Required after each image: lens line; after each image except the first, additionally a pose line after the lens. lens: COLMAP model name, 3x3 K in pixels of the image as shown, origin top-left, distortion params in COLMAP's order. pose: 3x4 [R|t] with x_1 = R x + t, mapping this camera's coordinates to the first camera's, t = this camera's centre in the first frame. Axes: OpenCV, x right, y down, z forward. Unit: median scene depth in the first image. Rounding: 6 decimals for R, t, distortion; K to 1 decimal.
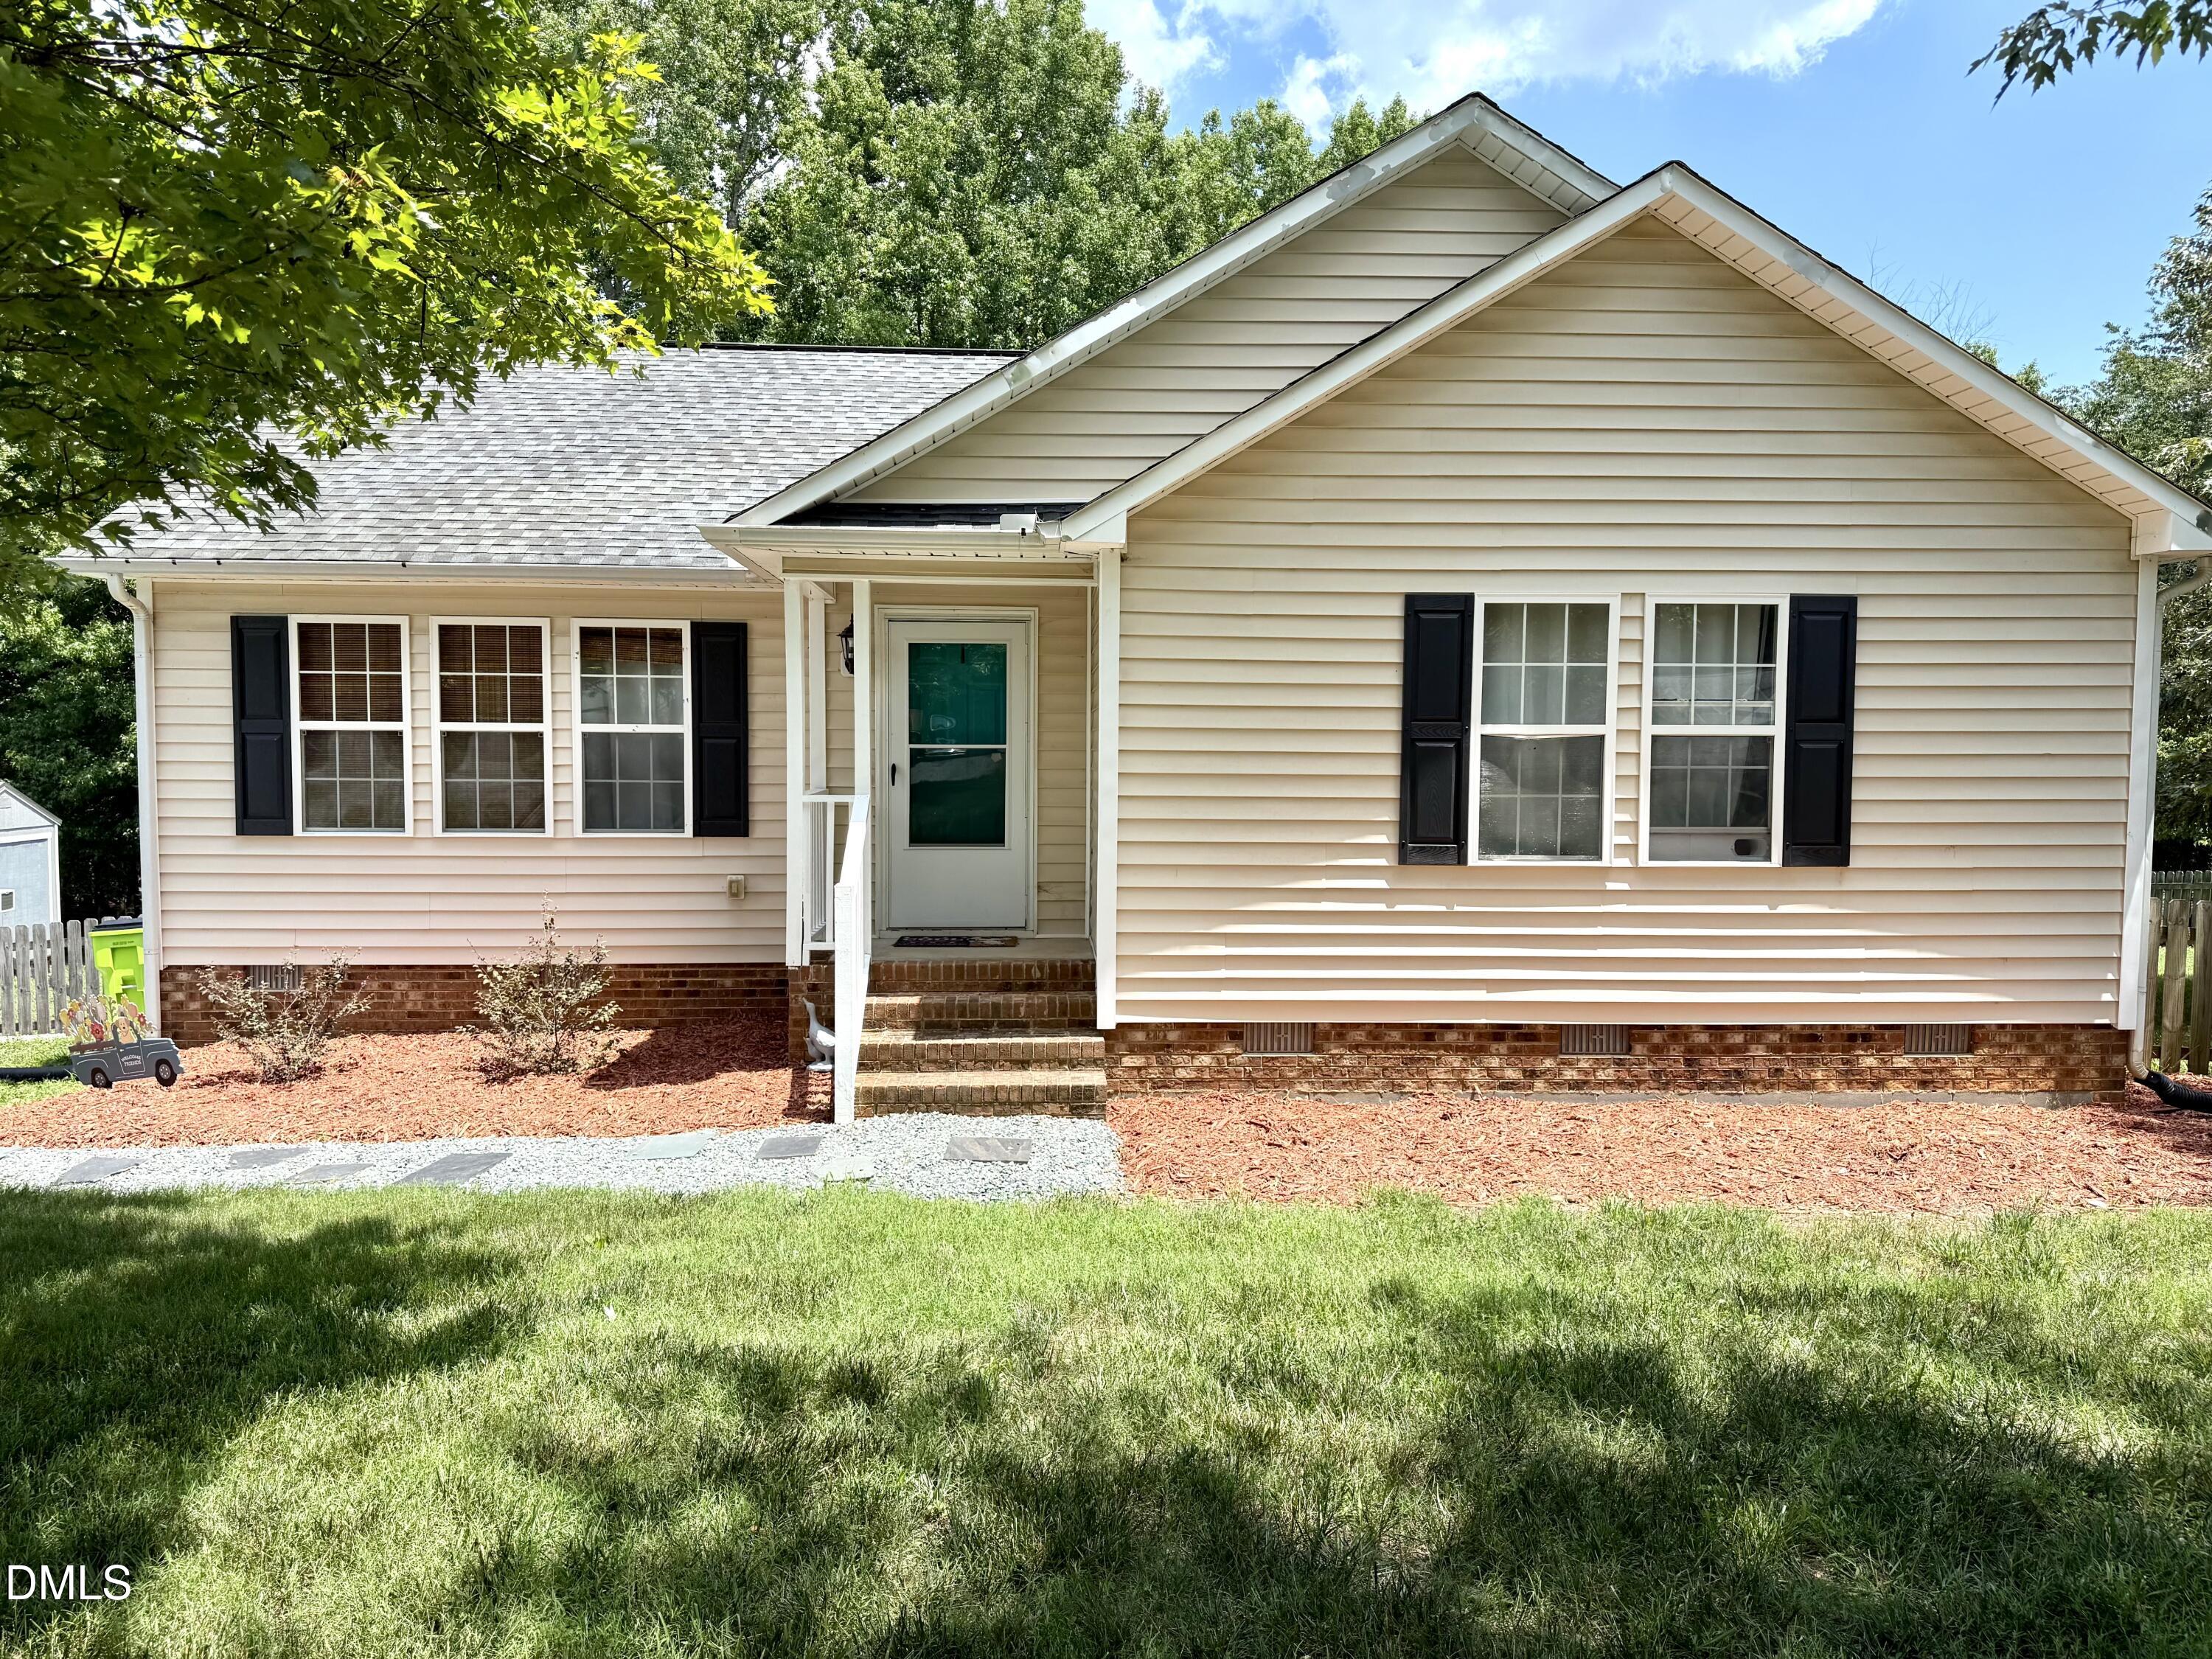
lens RADIAL K [[1554.8, 0, 1104.7], [0, 1554.8, 833.9], [0, 0, 1]] dist [0.068599, -0.048388]
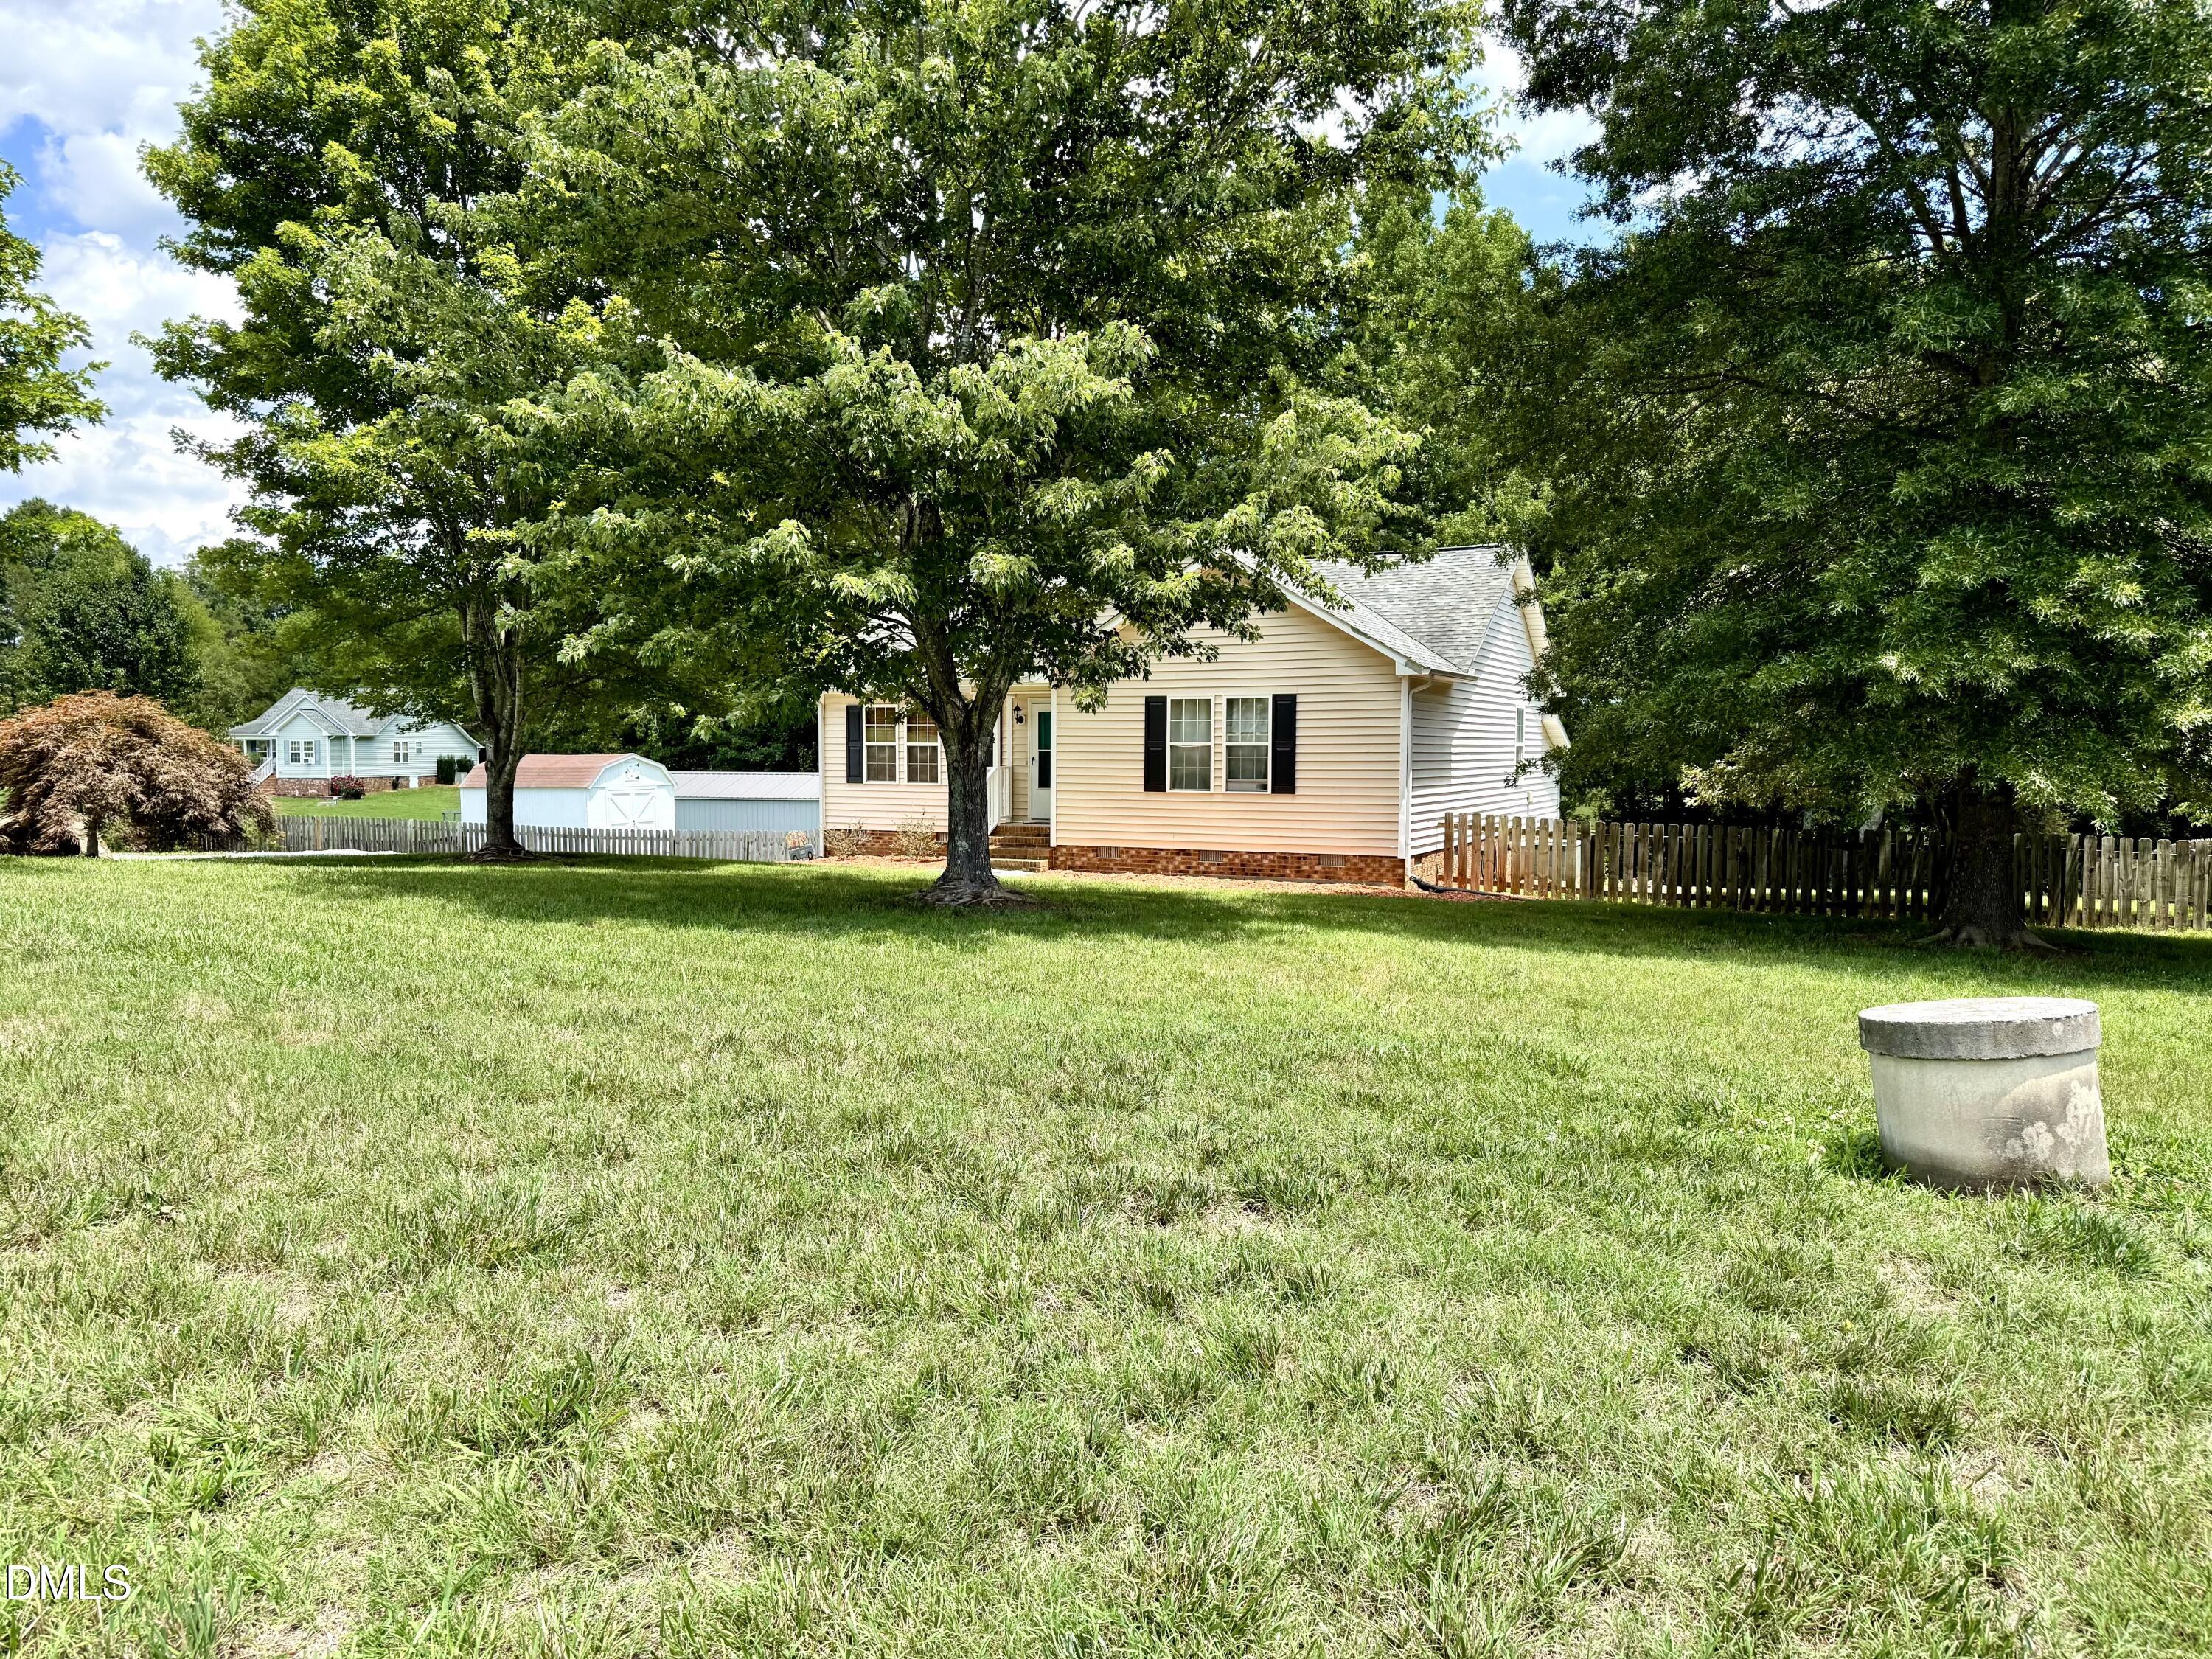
lens RADIAL K [[1554.8, 0, 1106.9], [0, 1554.8, 828.3], [0, 0, 1]] dist [0.068599, -0.048388]
pose [[0.877979, 0.018843, -0.478327, 1.470568], [-0.019042, 0.999809, 0.004436, 0.074203], [0.478319, 0.005214, 0.878170, -1.500688]]
